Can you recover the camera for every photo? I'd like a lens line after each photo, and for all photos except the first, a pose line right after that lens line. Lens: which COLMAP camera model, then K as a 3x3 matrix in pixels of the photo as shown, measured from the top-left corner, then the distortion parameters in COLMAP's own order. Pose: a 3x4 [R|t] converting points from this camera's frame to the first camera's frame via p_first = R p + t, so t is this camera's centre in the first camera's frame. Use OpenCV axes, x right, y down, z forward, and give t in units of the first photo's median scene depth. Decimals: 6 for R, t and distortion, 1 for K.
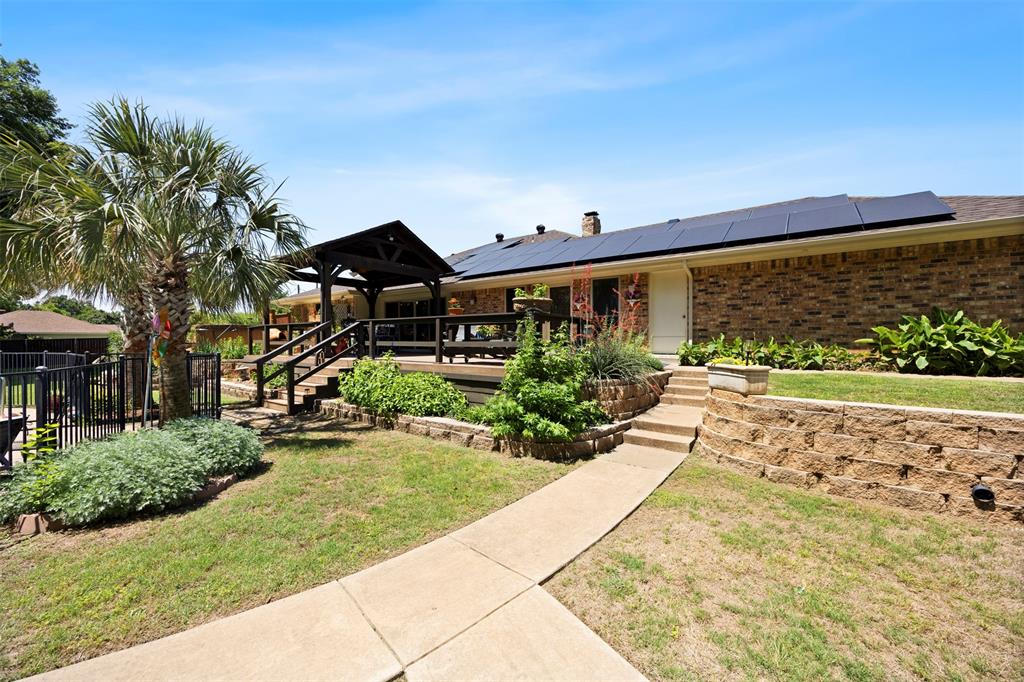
lens RADIAL K [[392.3, 0, 512.8], [0, 392.3, 347.3], [0, 0, 1]] dist [-0.000346, 0.000210]
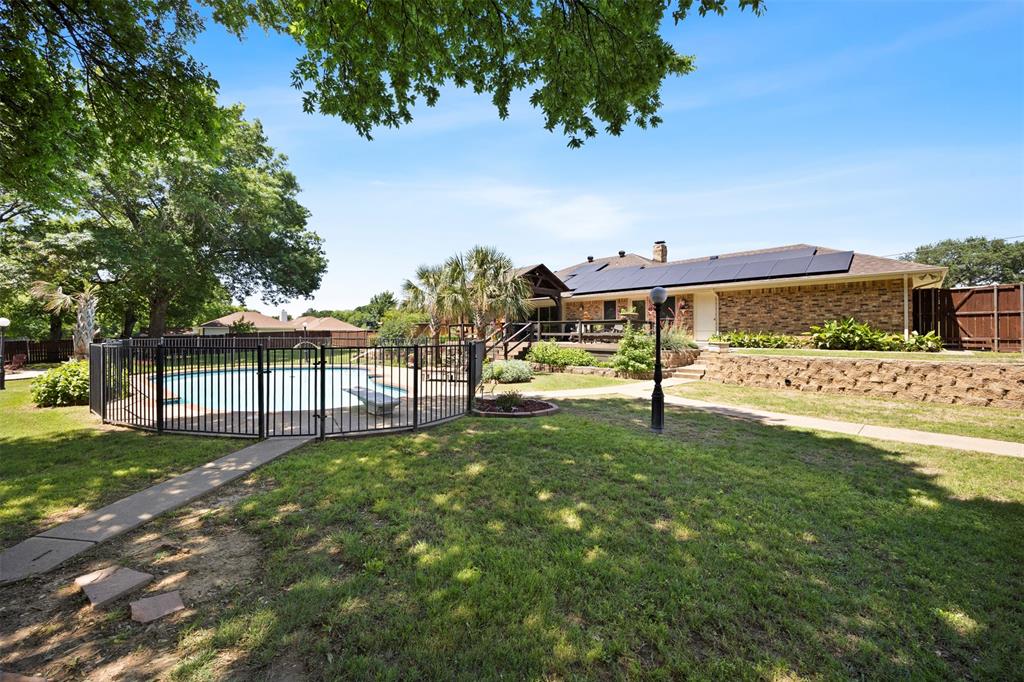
lens RADIAL K [[392.3, 0, 516.9], [0, 392.3, 336.2], [0, 0, 1]] dist [-0.000346, 0.000210]
pose [[0.987374, 0.004657, -0.158338, -0.195784], [-0.007050, 0.999869, -0.014550, 0.035796], [0.158250, 0.015483, 0.987278, -1.106862]]
